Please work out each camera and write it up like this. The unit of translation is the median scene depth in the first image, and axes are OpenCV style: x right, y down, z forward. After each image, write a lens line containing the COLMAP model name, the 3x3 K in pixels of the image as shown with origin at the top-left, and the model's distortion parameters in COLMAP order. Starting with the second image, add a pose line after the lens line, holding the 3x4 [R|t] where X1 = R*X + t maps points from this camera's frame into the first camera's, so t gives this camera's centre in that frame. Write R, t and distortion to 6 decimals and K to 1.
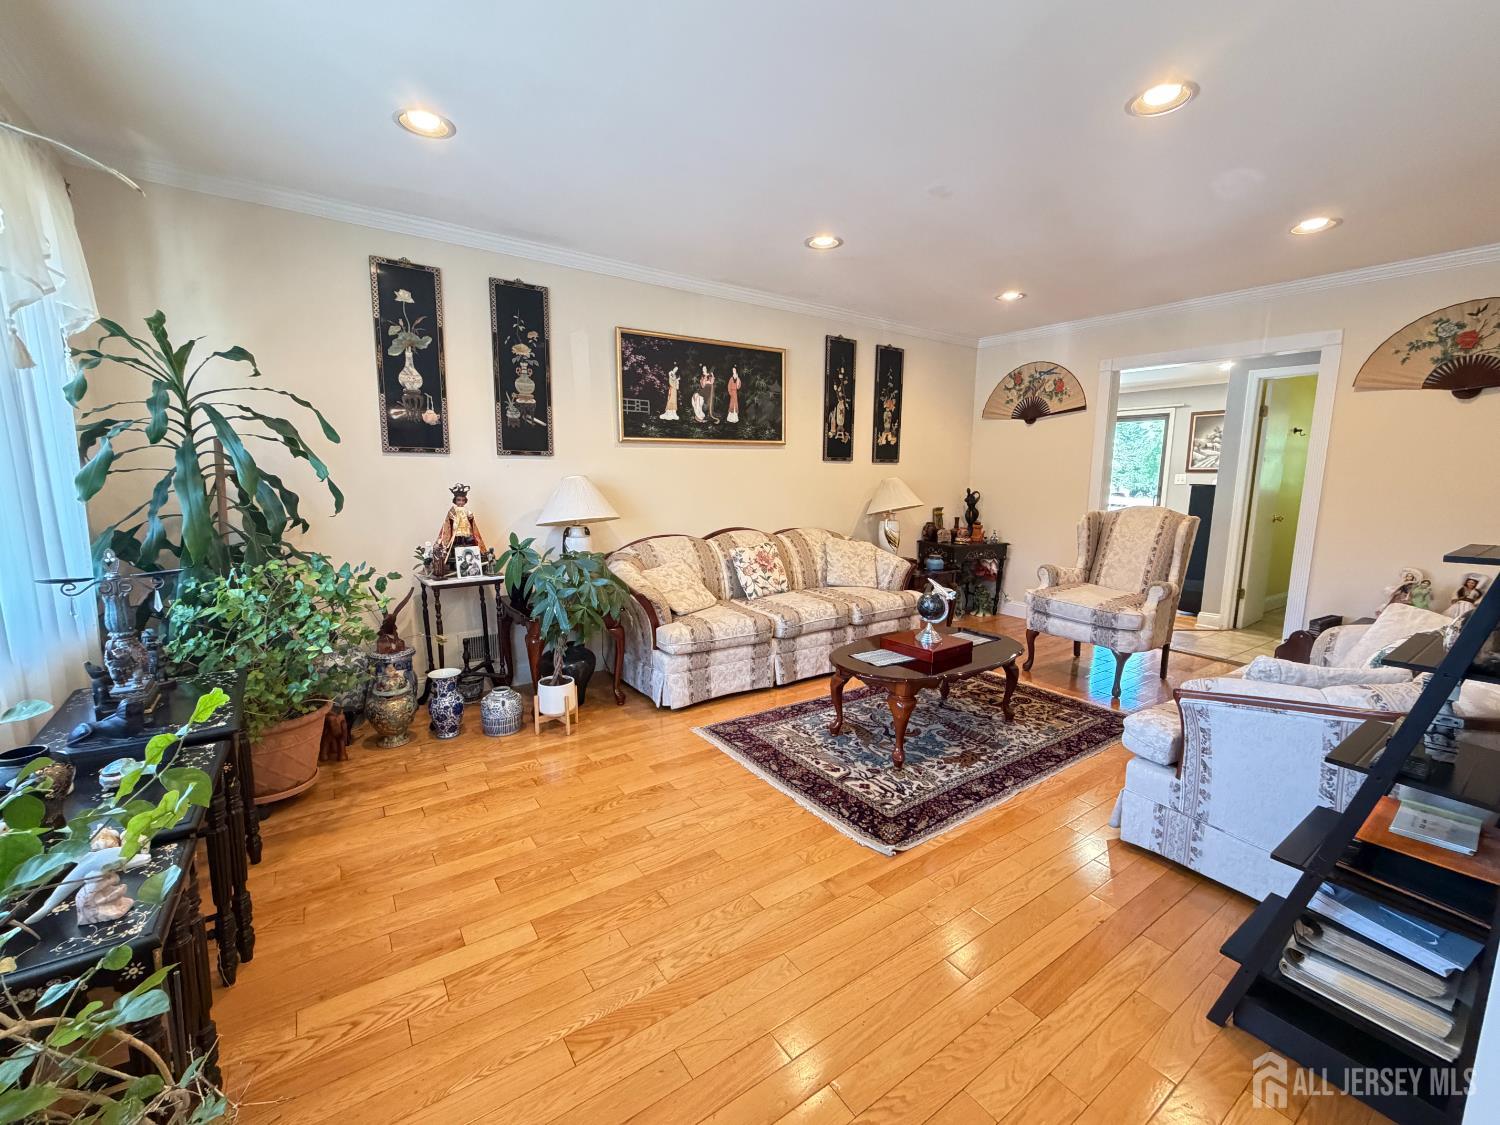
lens RADIAL K [[630.9, 0, 754.0], [0, 630.9, 562.4], [0, 0, 1]] dist [-0.000542, -0.000008]
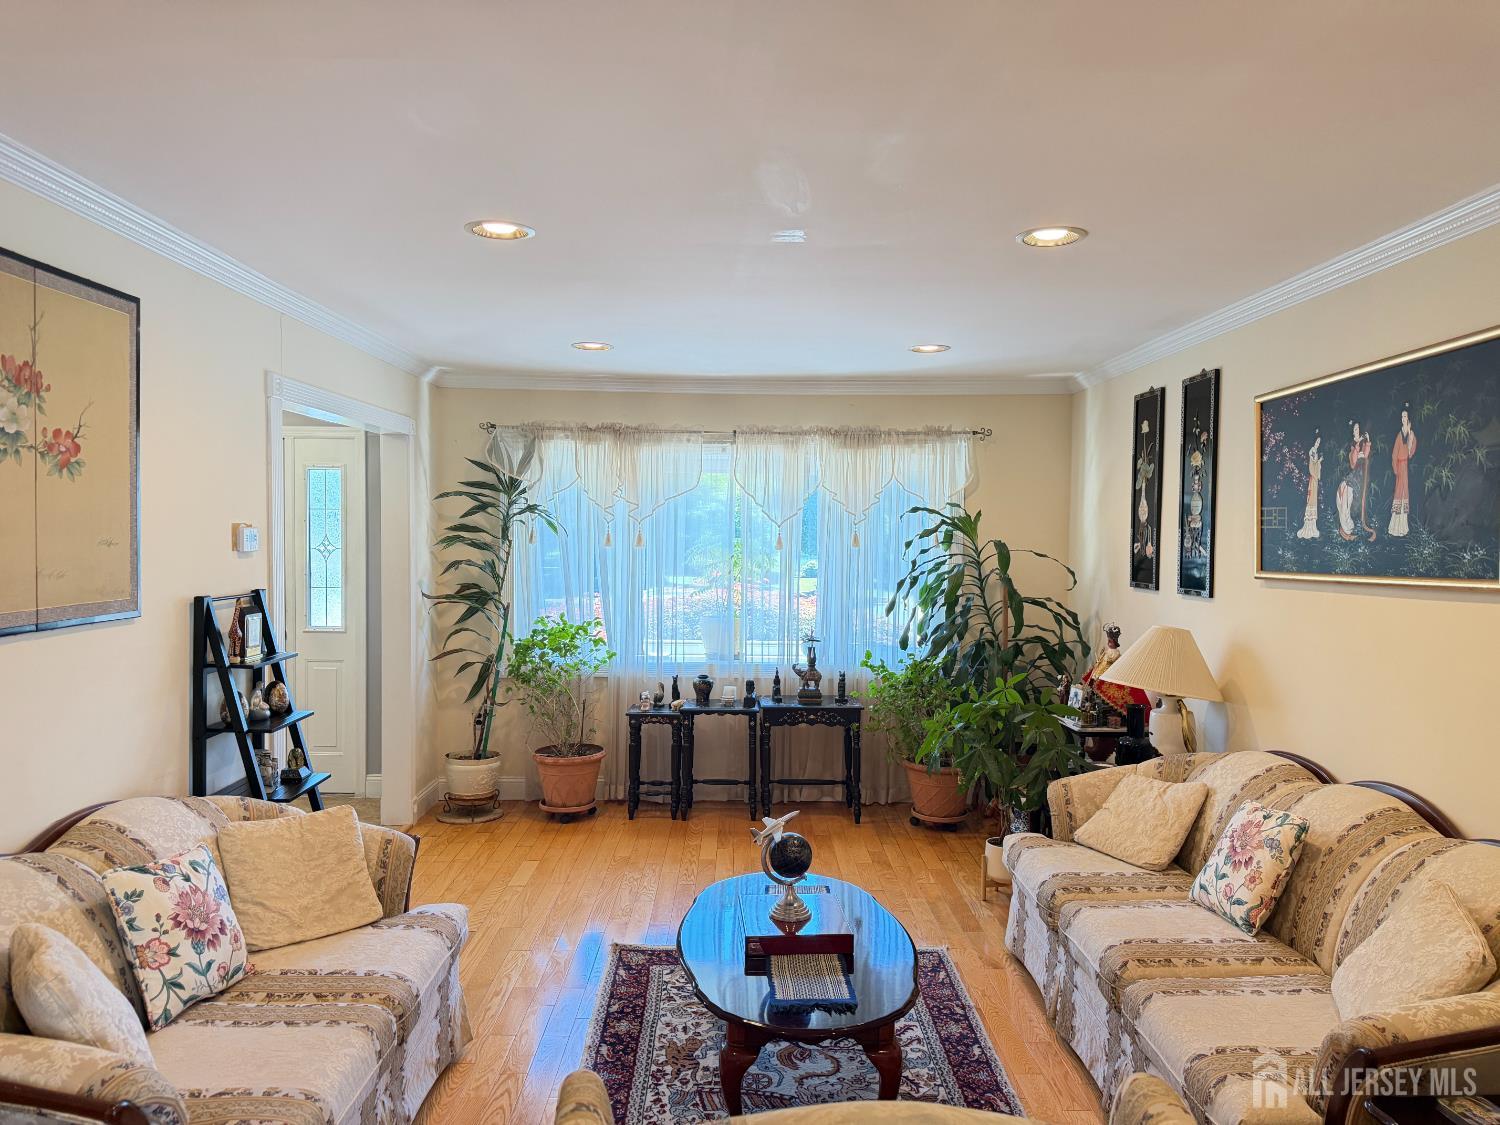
lens RADIAL K [[1069.2, 0, 752.1], [0, 1069.2, 563.6], [0, 0, 1]] dist [0.037364, -0.002260]
pose [[-0.567747, 0.004957, -0.823188, 0.841205], [-0.139483, 0.984943, 0.102131, -0.225982], [0.811300, 0.172806, -0.558507, 1.096469]]
